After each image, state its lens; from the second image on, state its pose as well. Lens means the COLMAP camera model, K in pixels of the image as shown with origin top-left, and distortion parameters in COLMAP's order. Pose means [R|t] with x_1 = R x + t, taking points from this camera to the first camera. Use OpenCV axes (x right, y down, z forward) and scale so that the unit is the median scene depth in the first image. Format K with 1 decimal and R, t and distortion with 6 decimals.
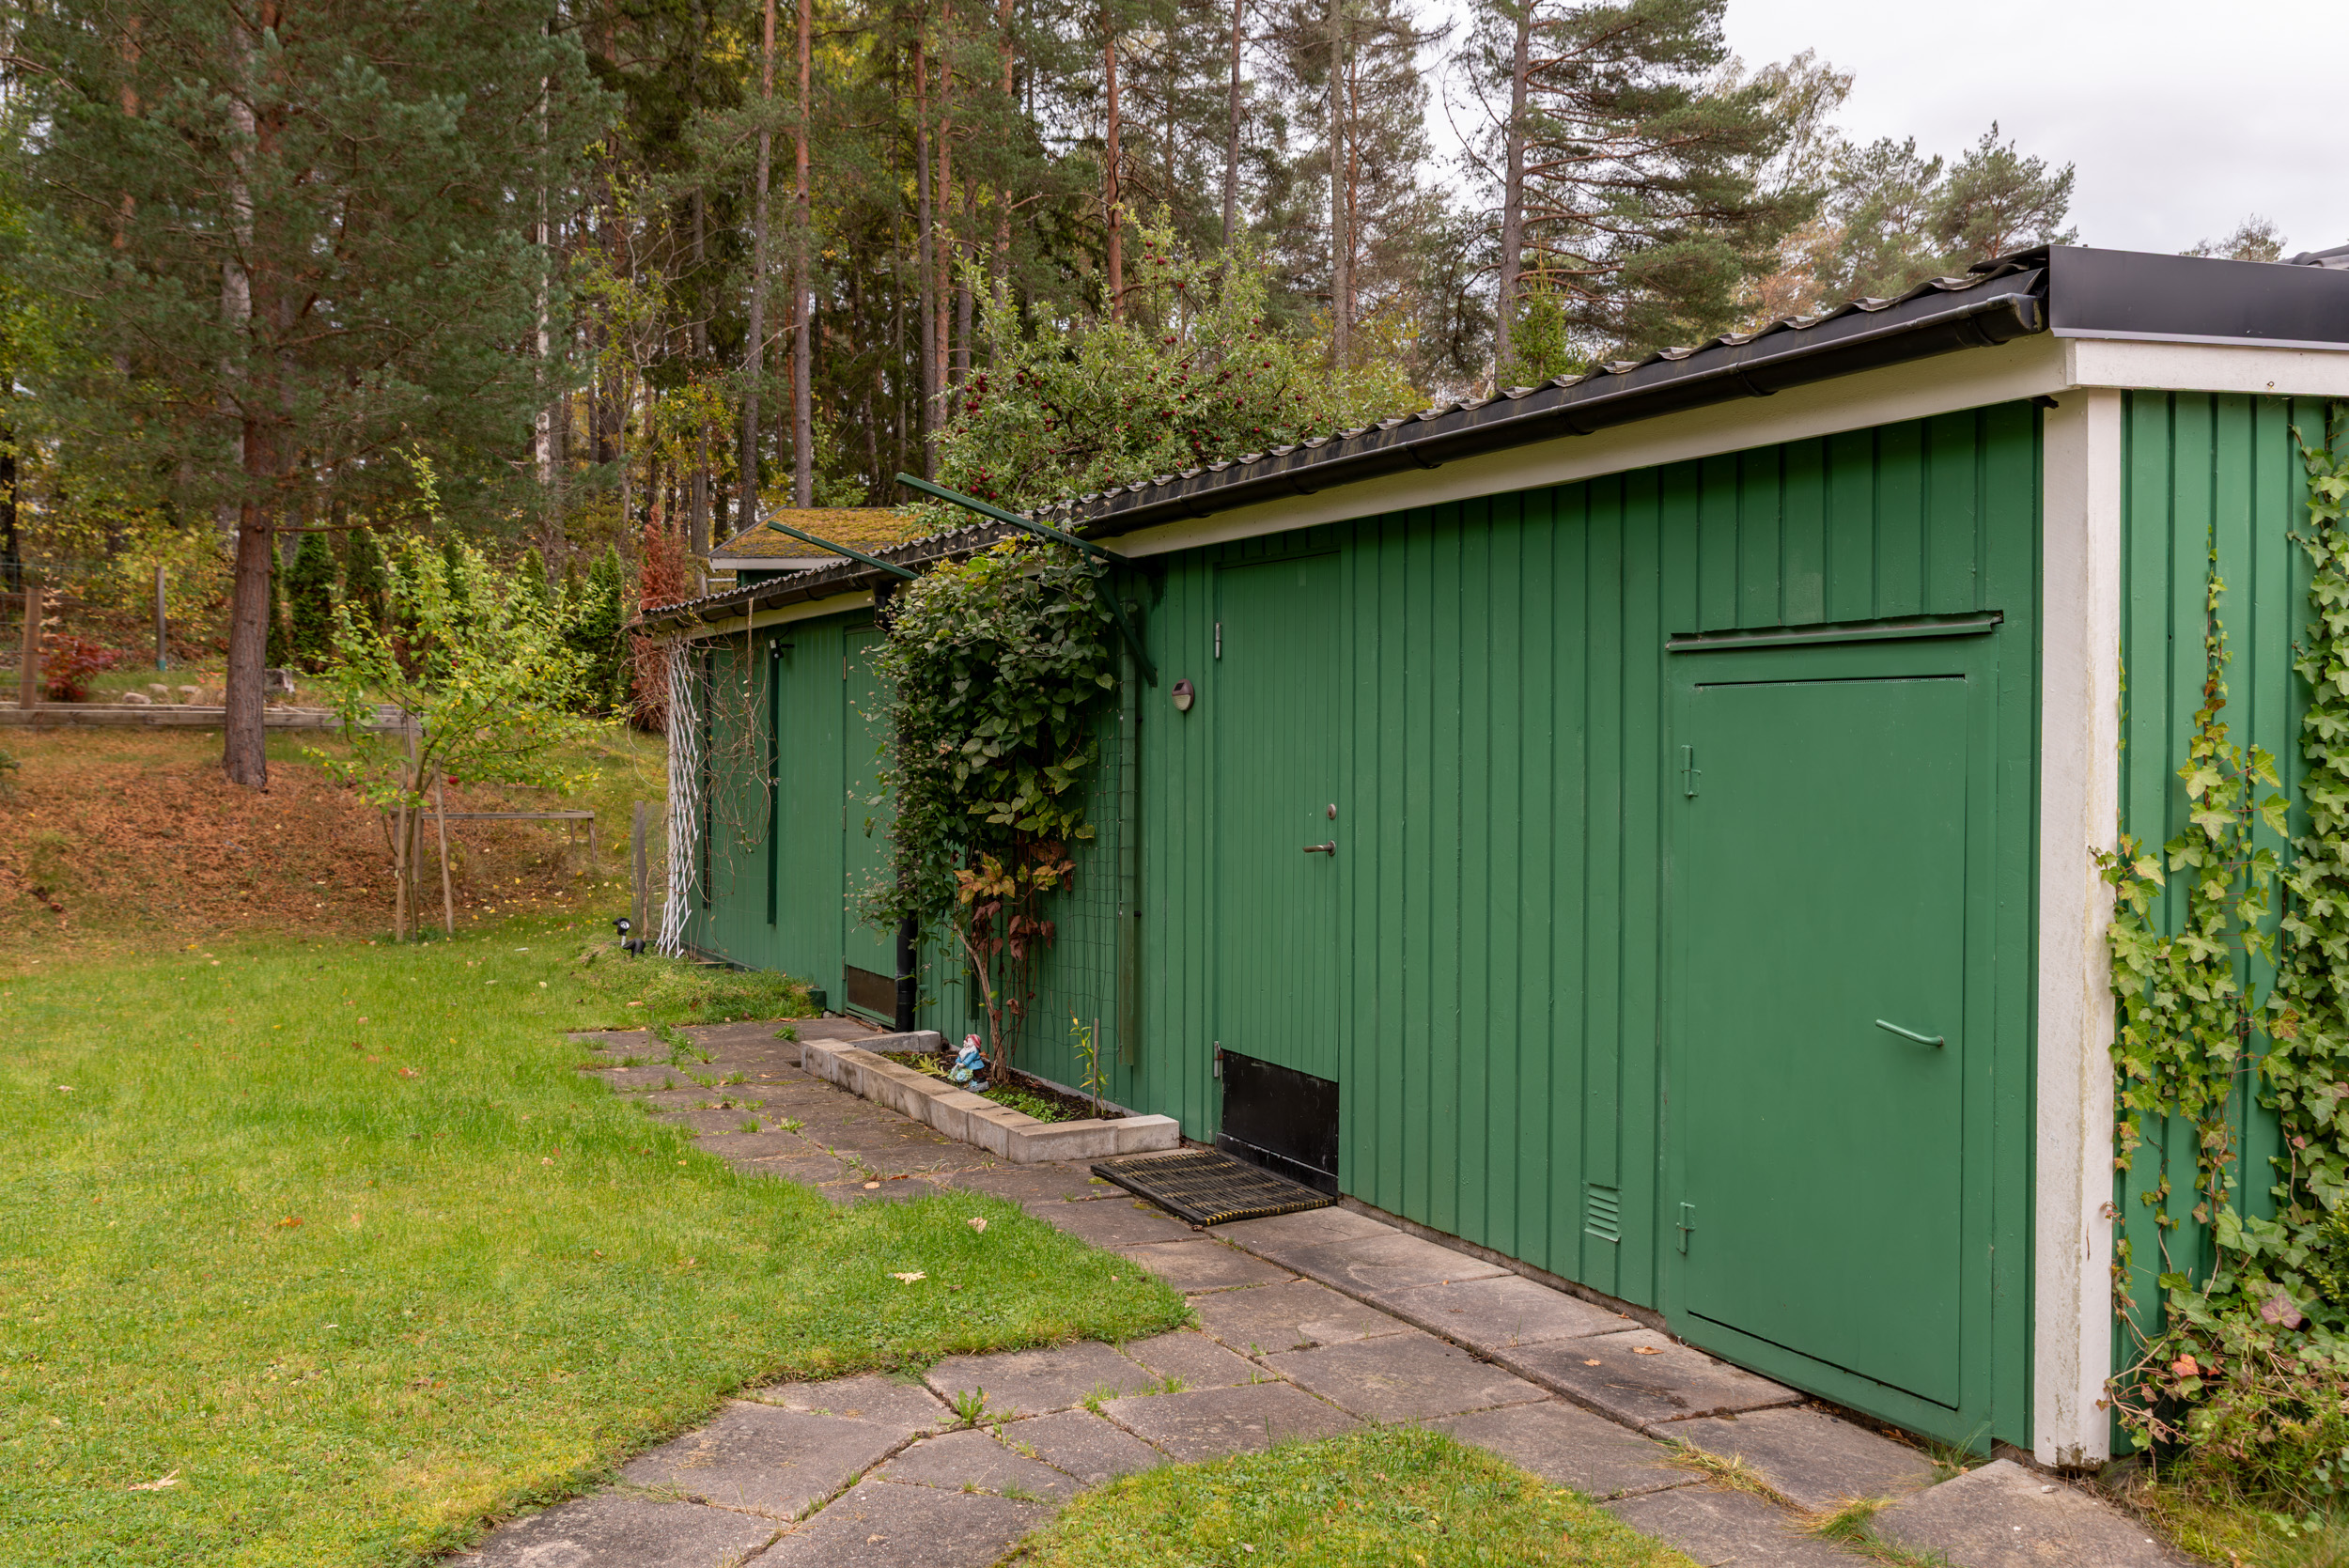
lens RADIAL K [[1955.6, 0, 1106.4], [0, 1955.6, 807.3], [0, 0, 1]] dist [0.009188, 0.004250]
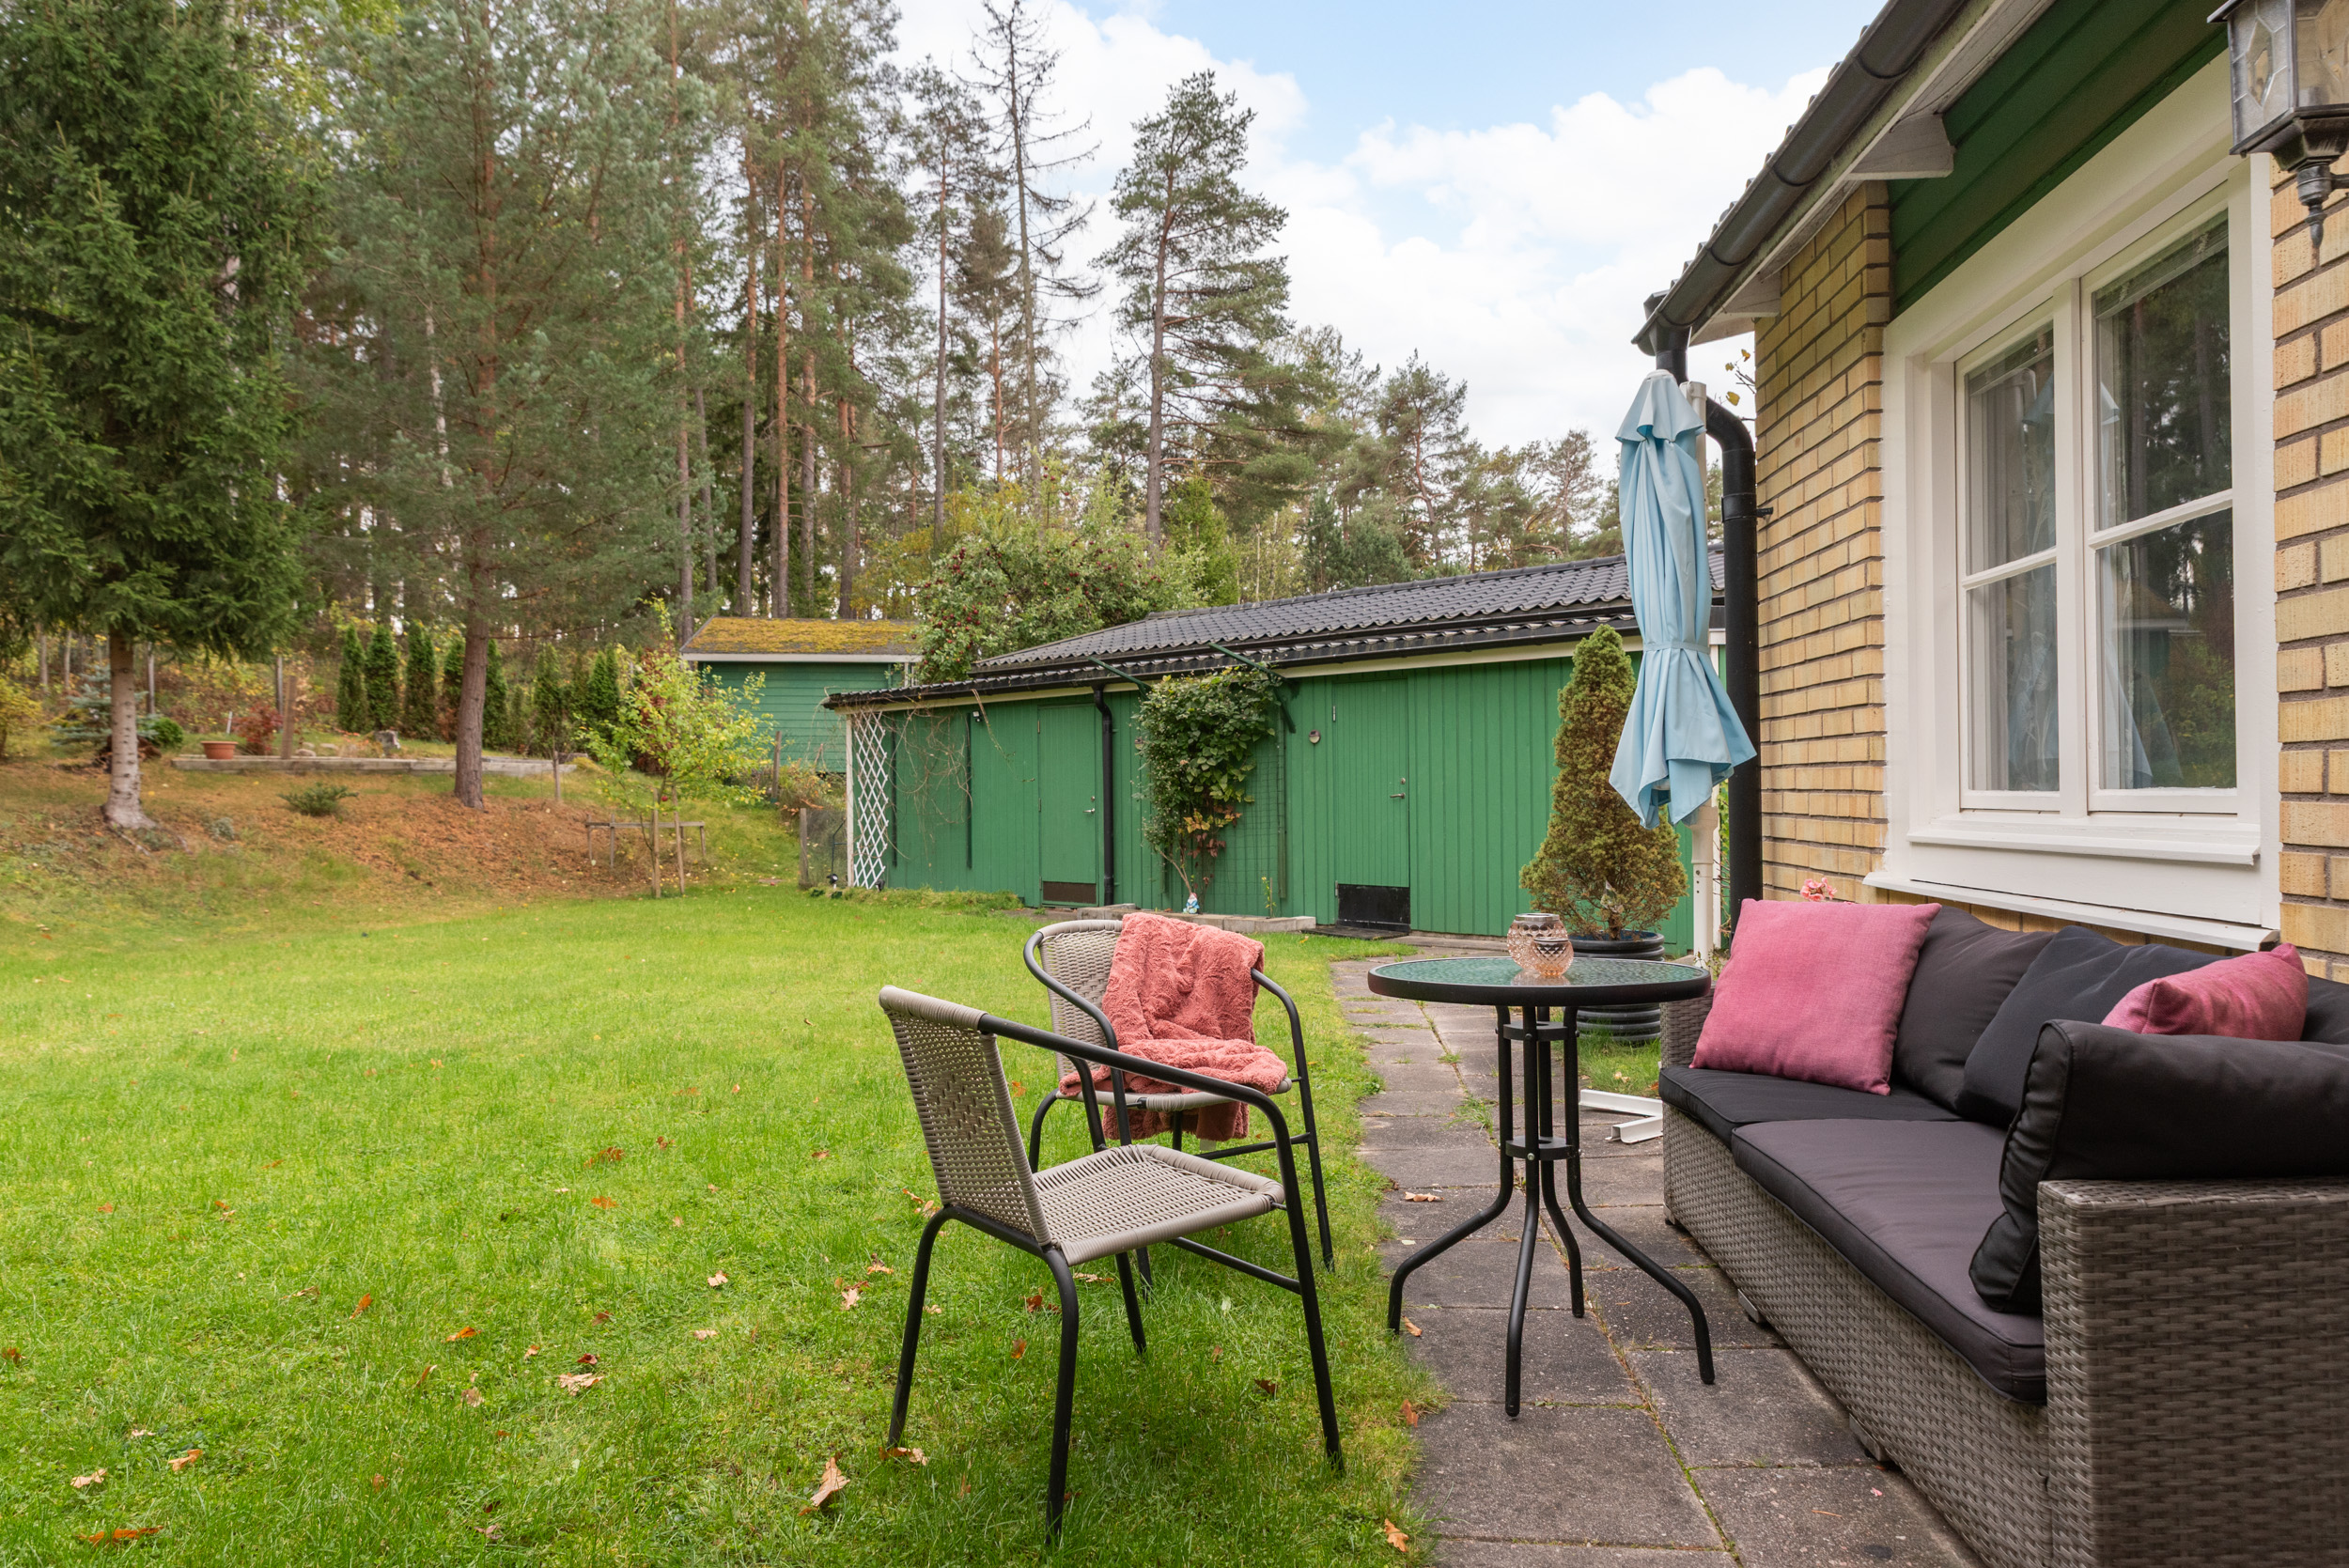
lens RADIAL K [[1664.1, 0, 1170.4], [0, 1664.1, 816.6], [0, 0, 1]] dist [0.009841, -0.006827]
pose [[0.955294, -0.018674, 0.295067, -0.463152], [0.024568, 0.999566, -0.016281, 0.043675], [-0.294635, 0.022803, 0.955338, -0.556761]]
